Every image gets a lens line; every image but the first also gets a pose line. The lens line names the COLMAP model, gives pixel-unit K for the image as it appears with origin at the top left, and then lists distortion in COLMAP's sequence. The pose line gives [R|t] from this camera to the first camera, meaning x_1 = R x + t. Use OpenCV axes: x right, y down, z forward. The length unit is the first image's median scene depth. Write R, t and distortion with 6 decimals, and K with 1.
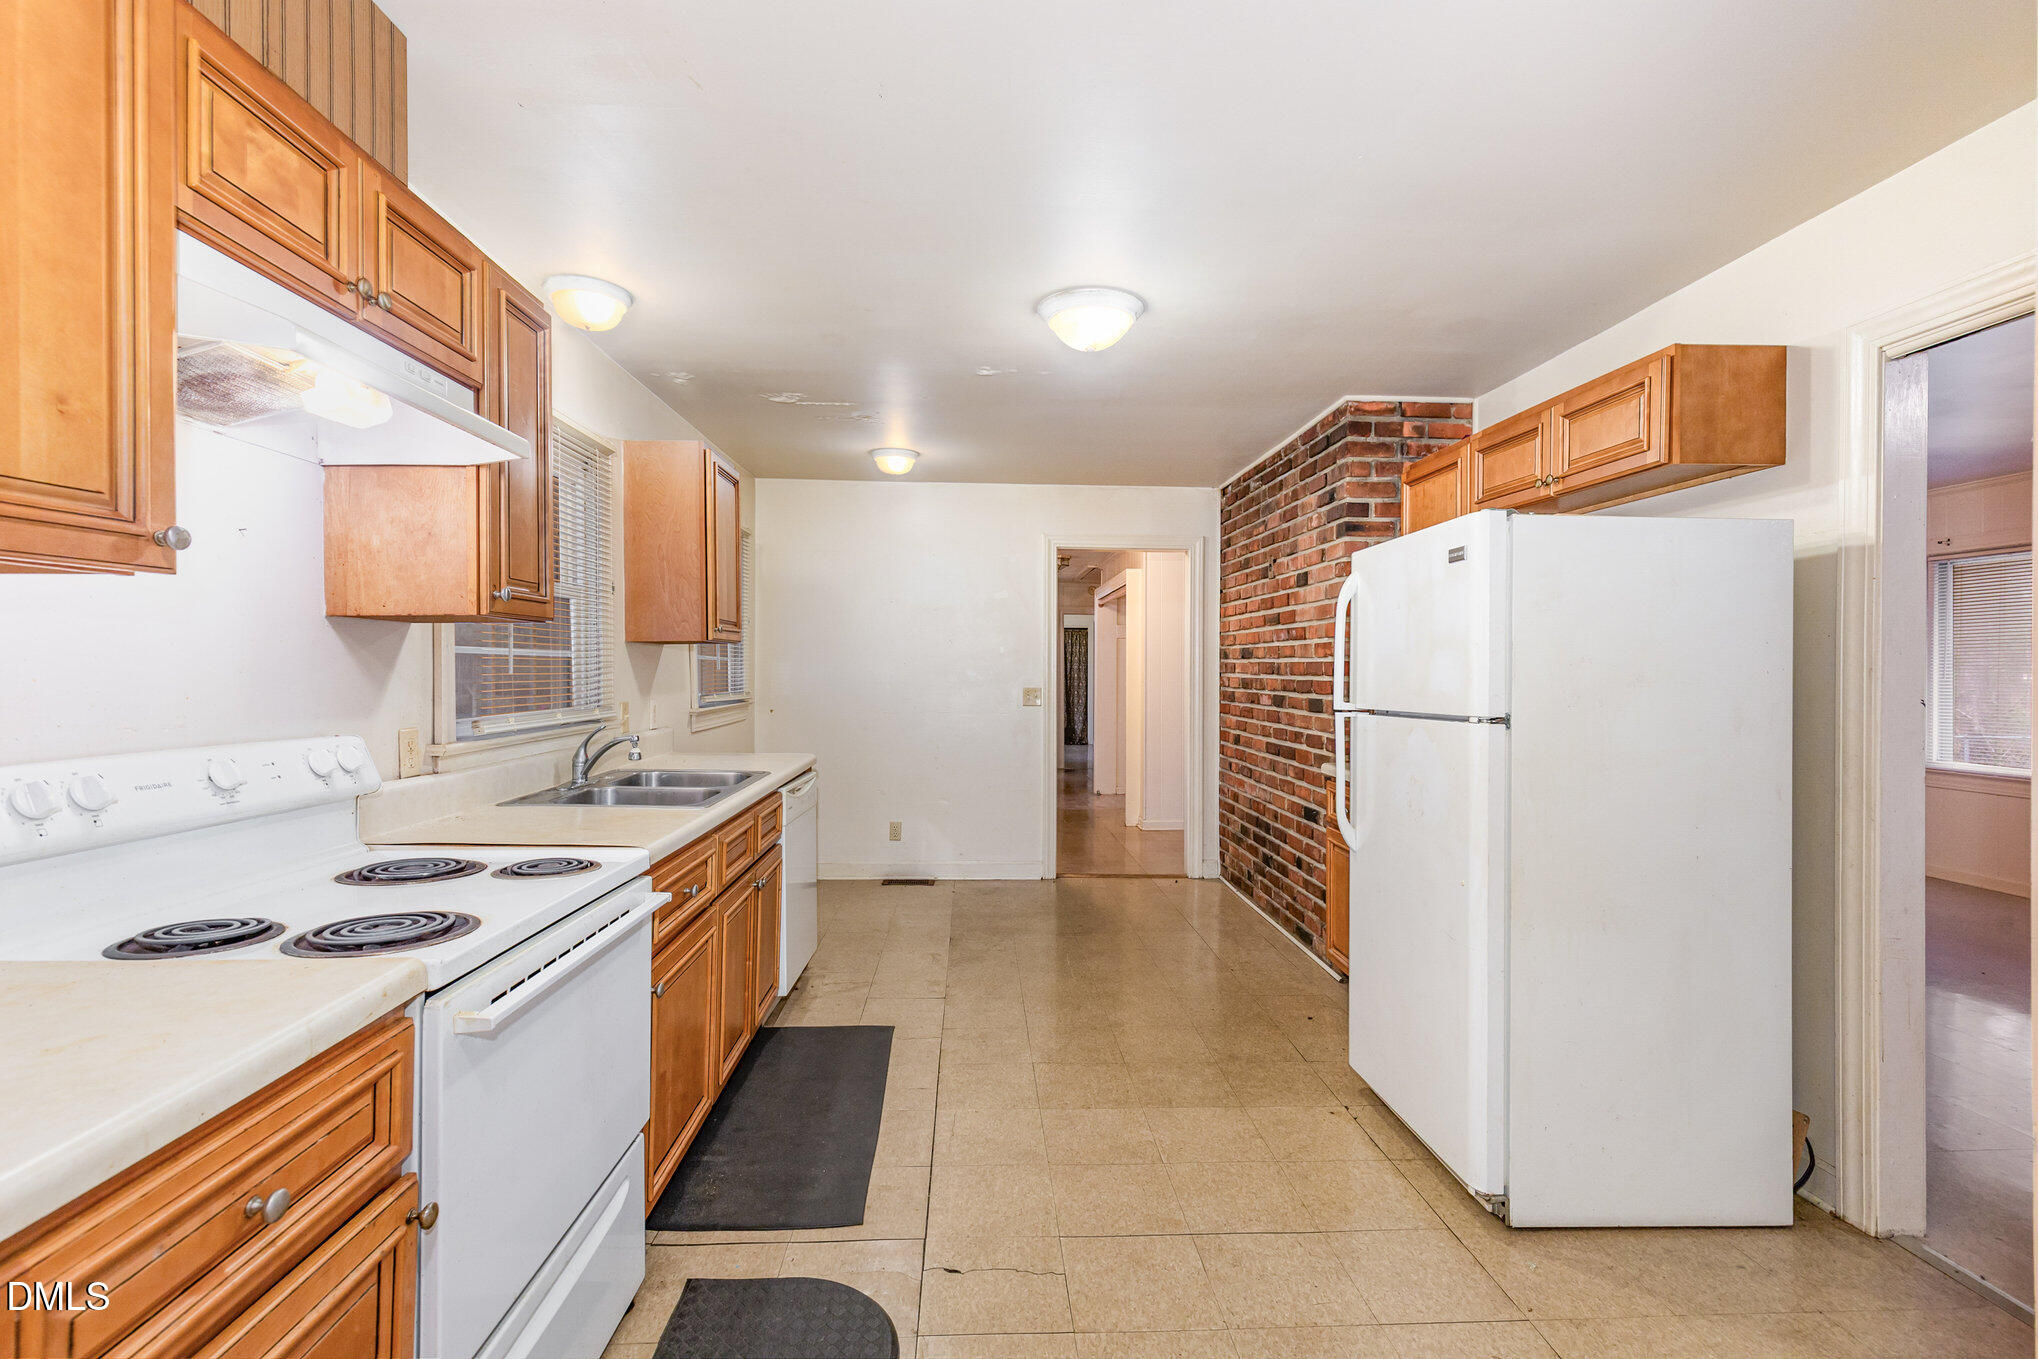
lens RADIAL K [[920.1, 0, 1013.0], [0, 920.1, 670.6], [0, 0, 1]] dist [0.006525, -0.001154]
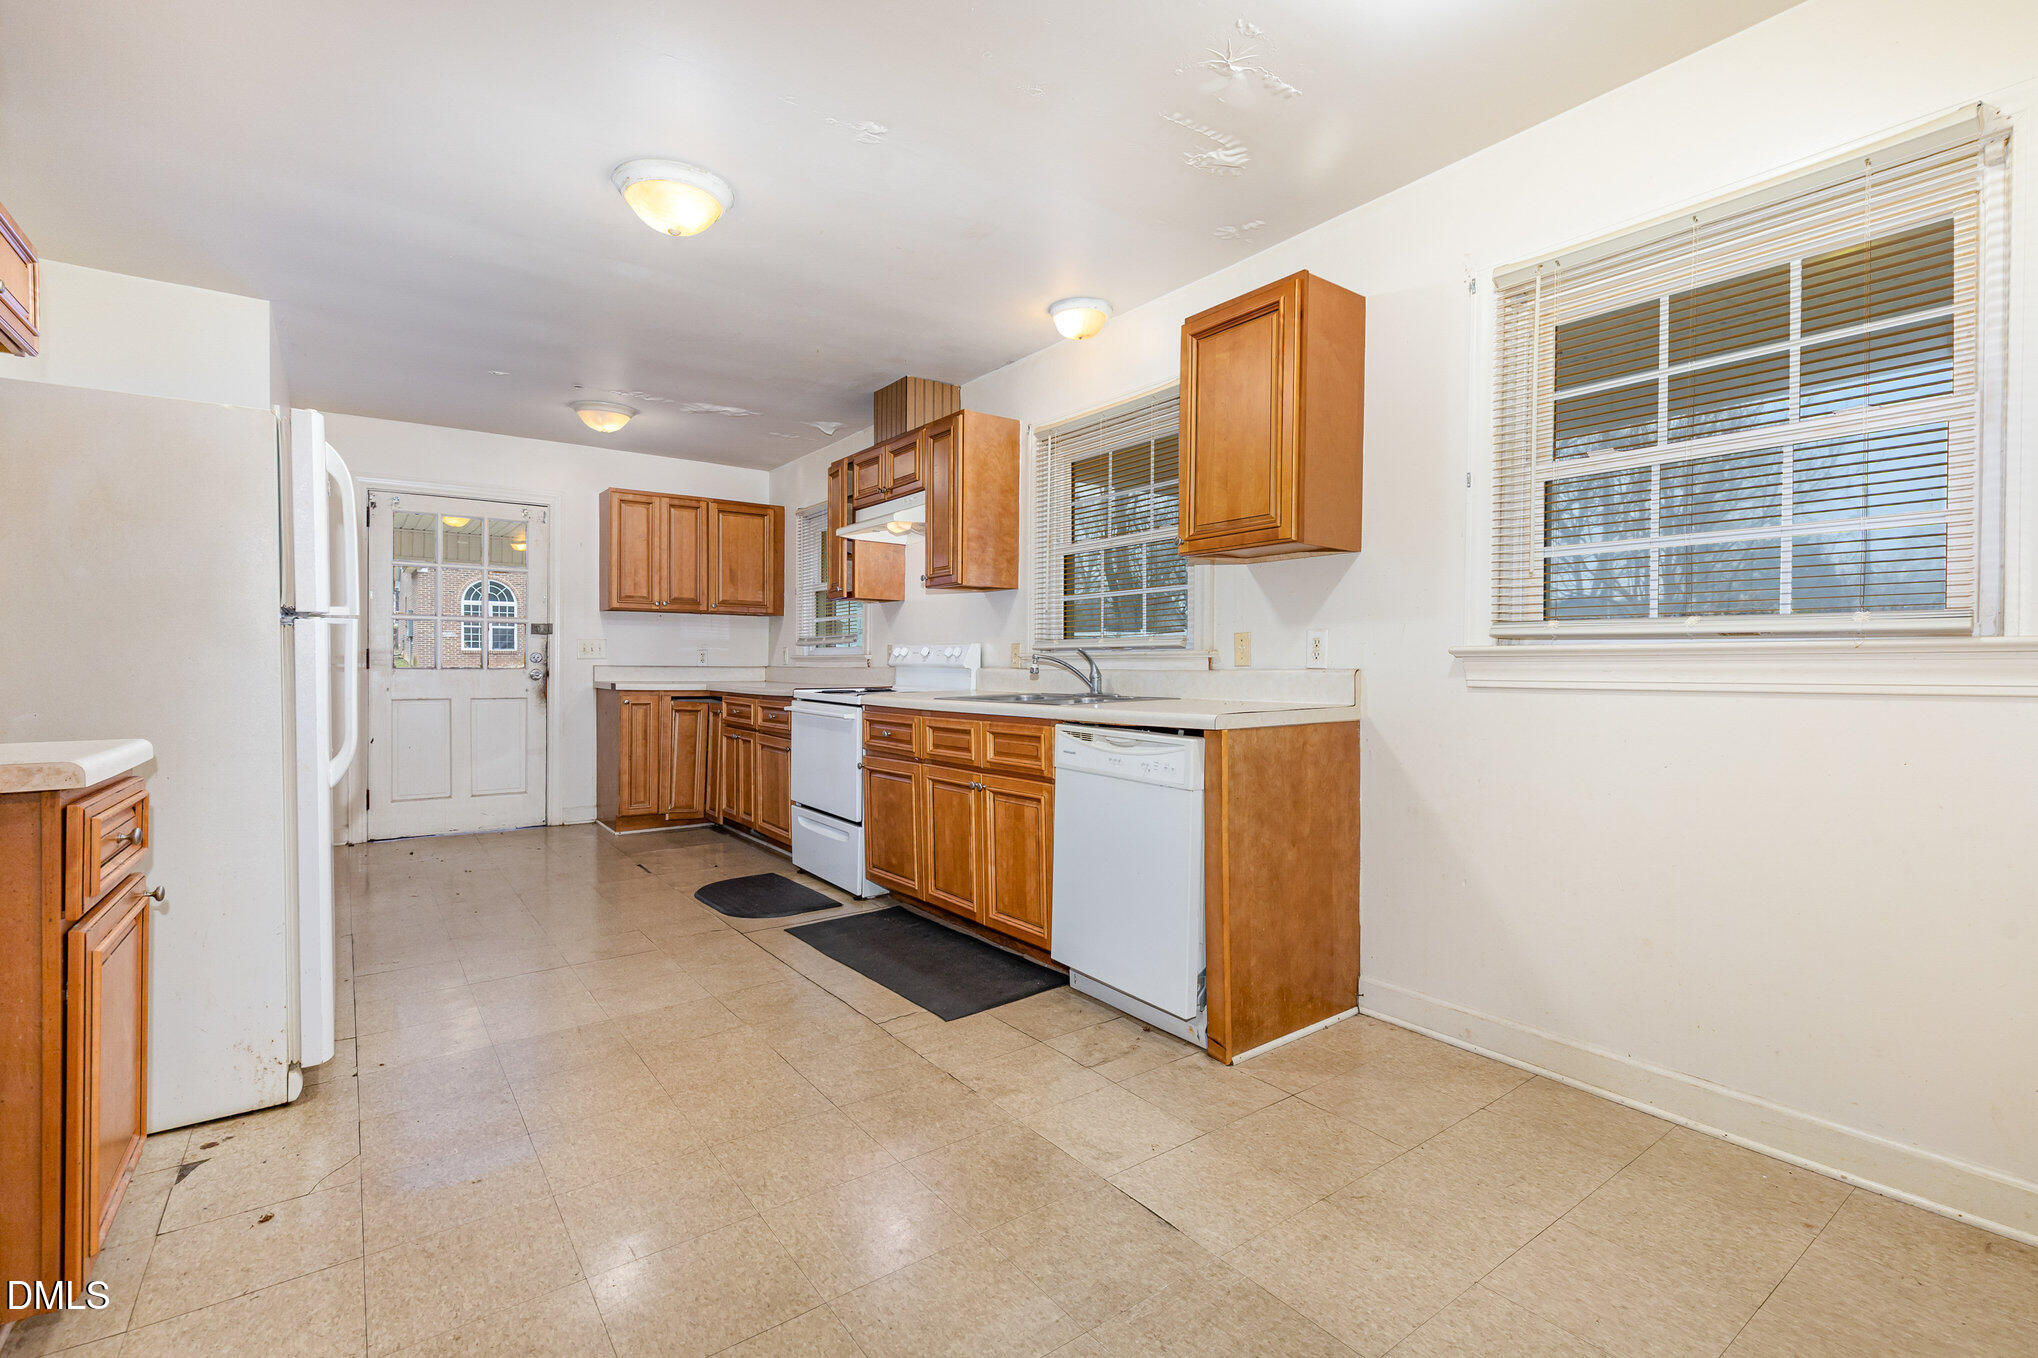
lens RADIAL K [[920.1, 0, 1030.3], [0, 920.1, 667.0], [0, 0, 1]] dist [0.006525, -0.001154]
pose [[-0.825935, -0.001668, -0.563763, 0.374787], [-0.003974, 0.999988, 0.002863, 0.097514], [0.563751, 0.004605, -0.825932, 2.378306]]
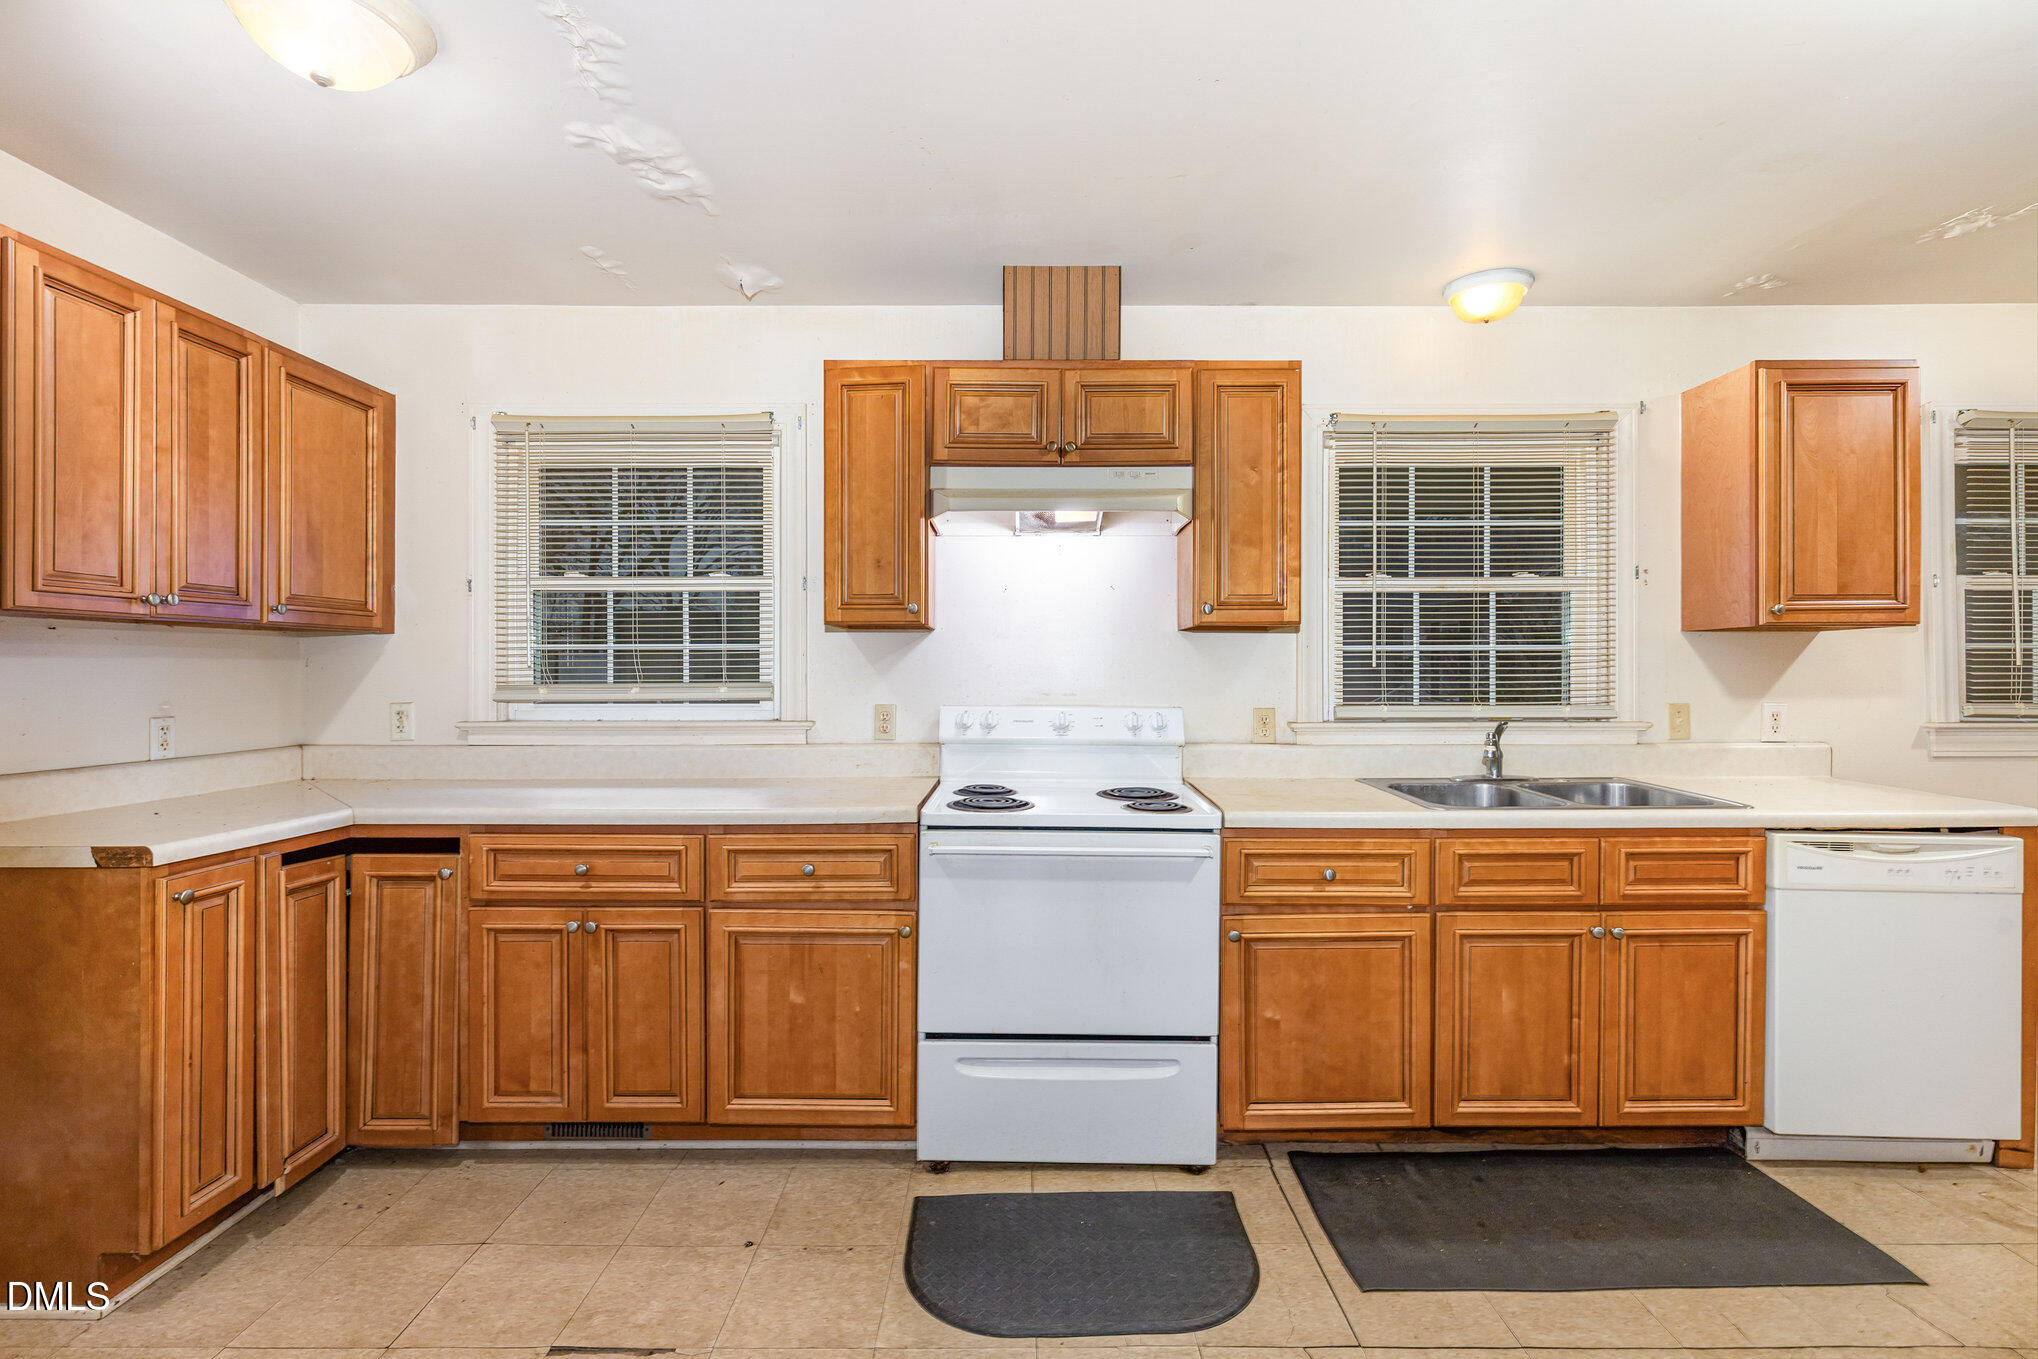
lens RADIAL K [[920.1, 0, 1027.2], [0, 920.1, 667.5], [0, 0, 1]] dist [0.006525, -0.001154]
pose [[-0.041533, 0.001995, -0.999135, 0.655233], [-0.000723, 0.999998, 0.002027, 0.000919], [0.999137, 0.000807, -0.041531, 0.640878]]
